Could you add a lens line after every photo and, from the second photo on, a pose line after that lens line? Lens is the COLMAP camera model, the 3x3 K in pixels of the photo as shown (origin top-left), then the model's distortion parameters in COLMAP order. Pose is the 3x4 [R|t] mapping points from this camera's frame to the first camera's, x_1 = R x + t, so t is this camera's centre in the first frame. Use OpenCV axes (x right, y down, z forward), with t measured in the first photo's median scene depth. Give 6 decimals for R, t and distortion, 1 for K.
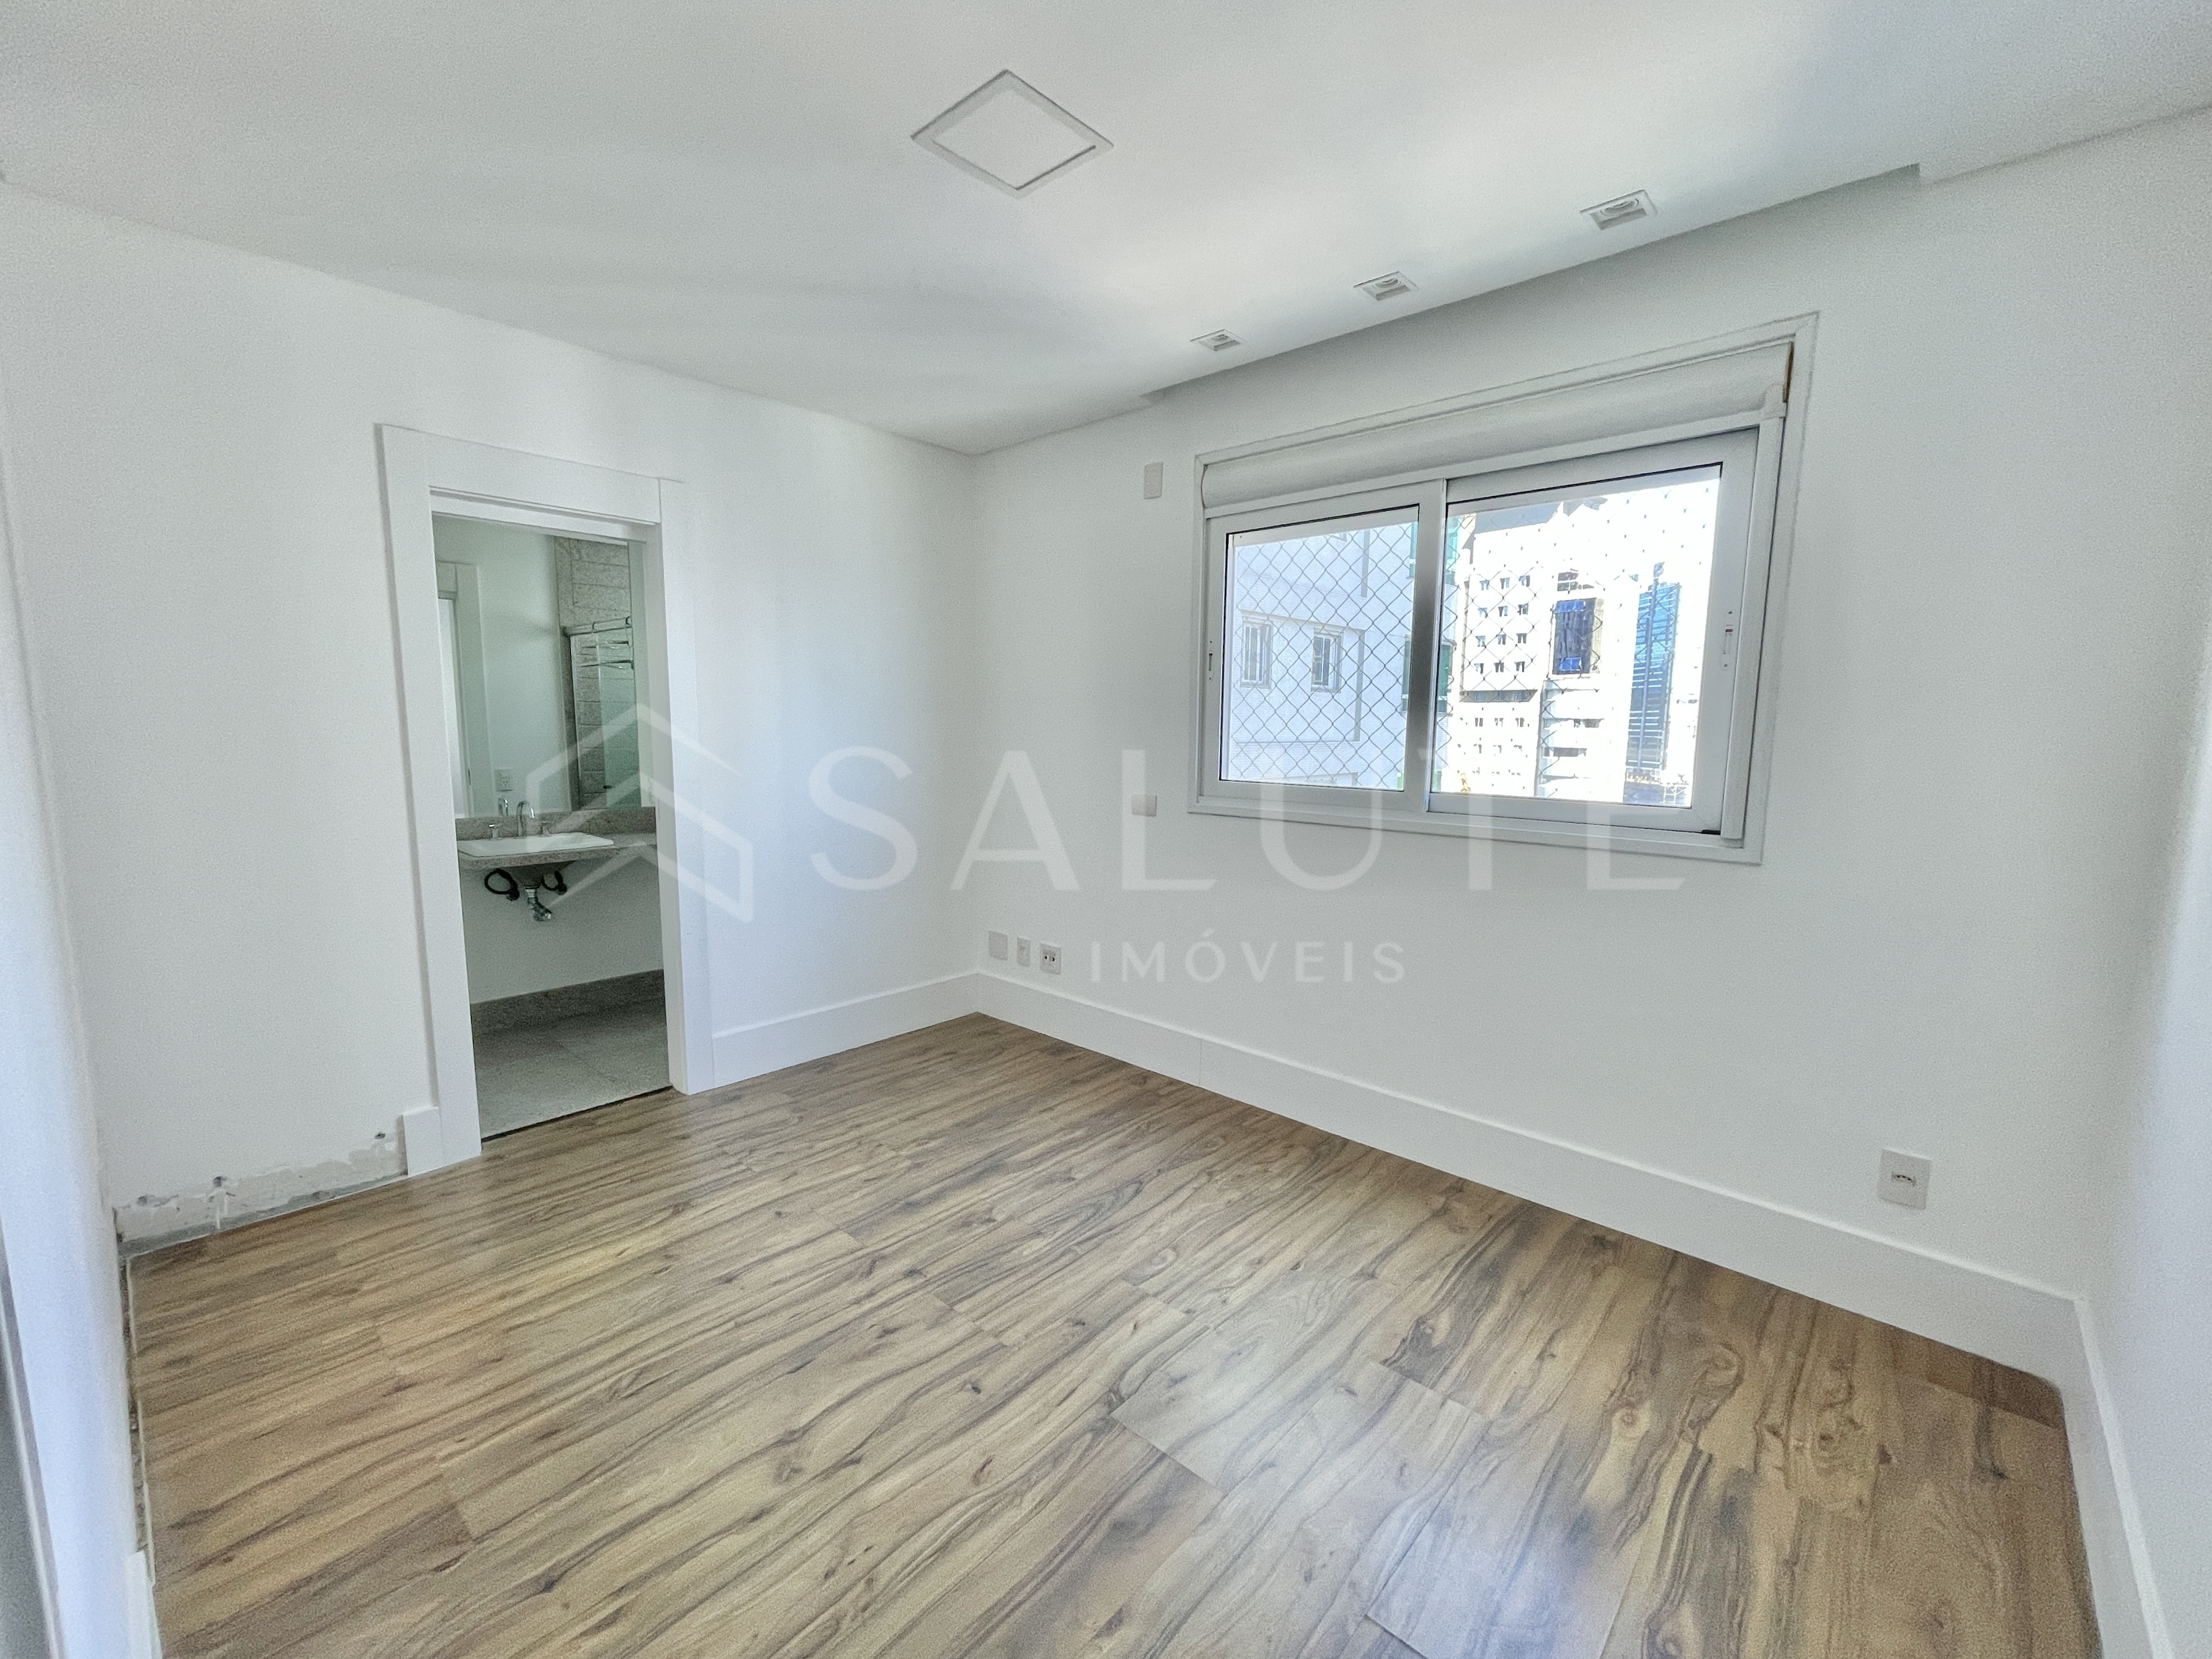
lens RADIAL K [[898.0, 0, 1112.8], [0, 898.0, 831.4], [0, 0, 1]] dist [0.010375, 0.001772]
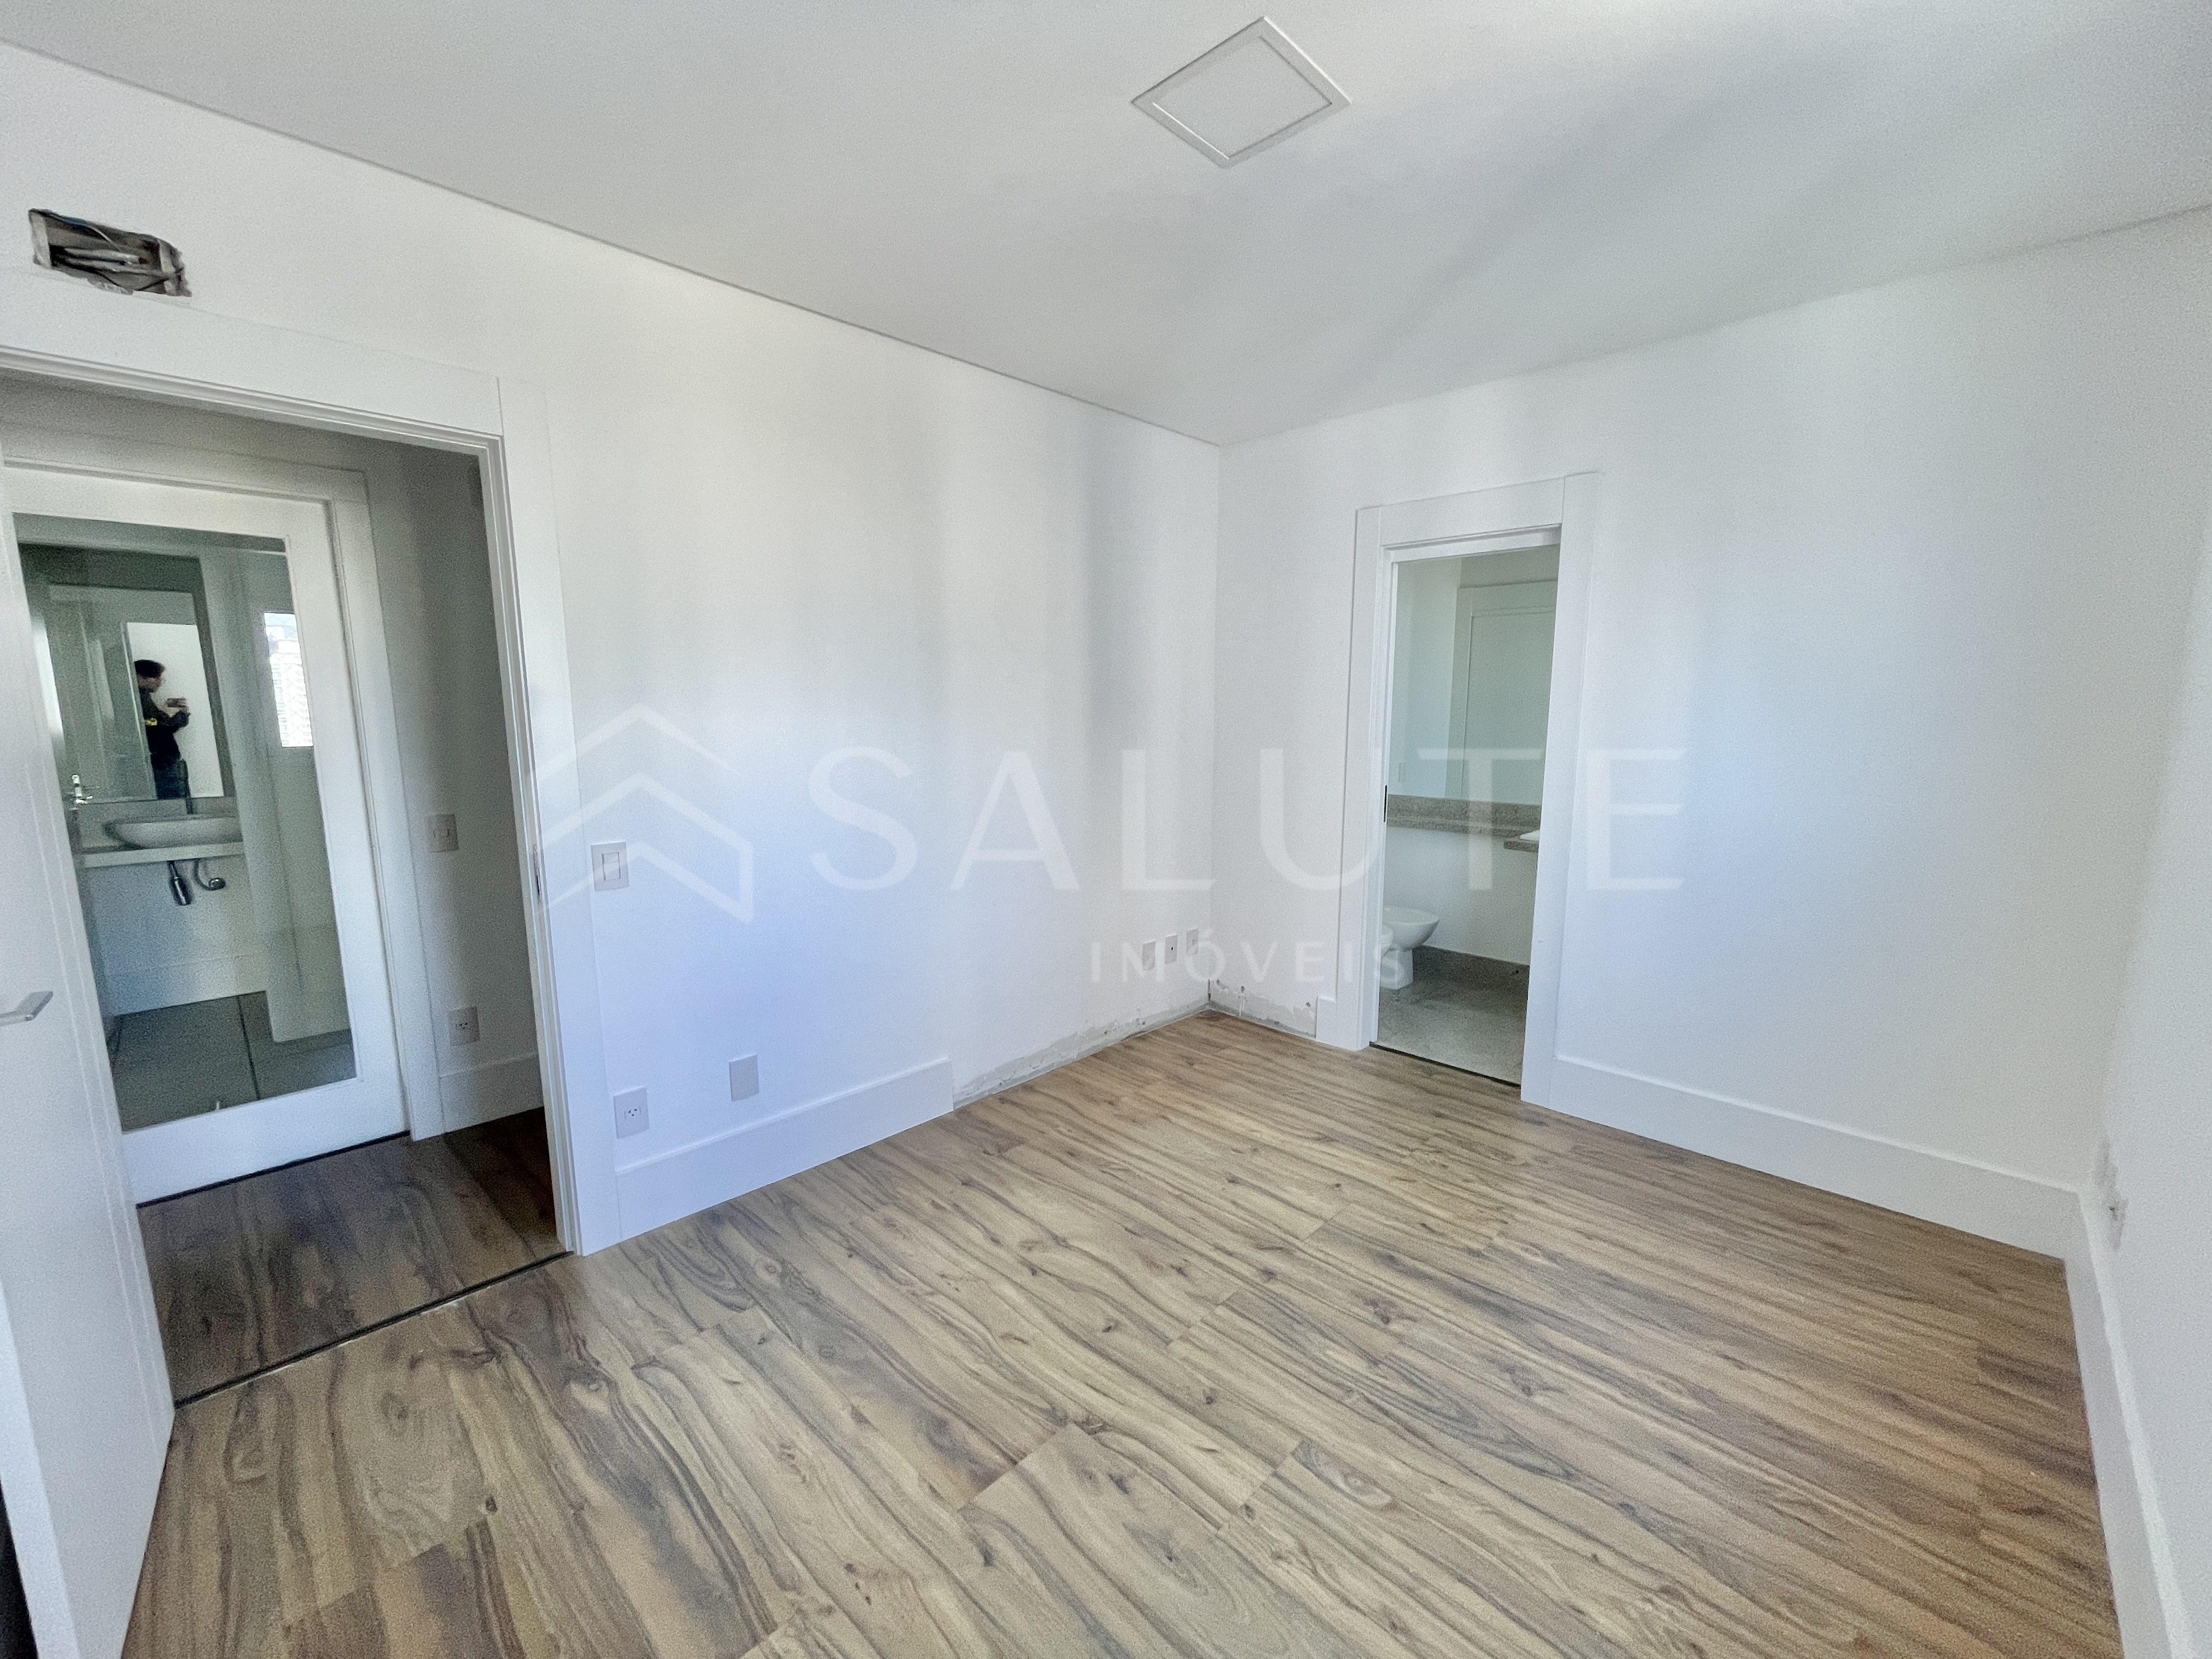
lens RADIAL K [[898.0, 0, 1101.3], [0, 898.0, 821.2], [0, 0, 1]] dist [0.010375, 0.001772]
pose [[-0.008456, 0.121637, -0.992539, 0.692717], [-0.124751, 0.984691, 0.121738, -0.104595], [0.992152, 0.124849, 0.006848, 0.716614]]
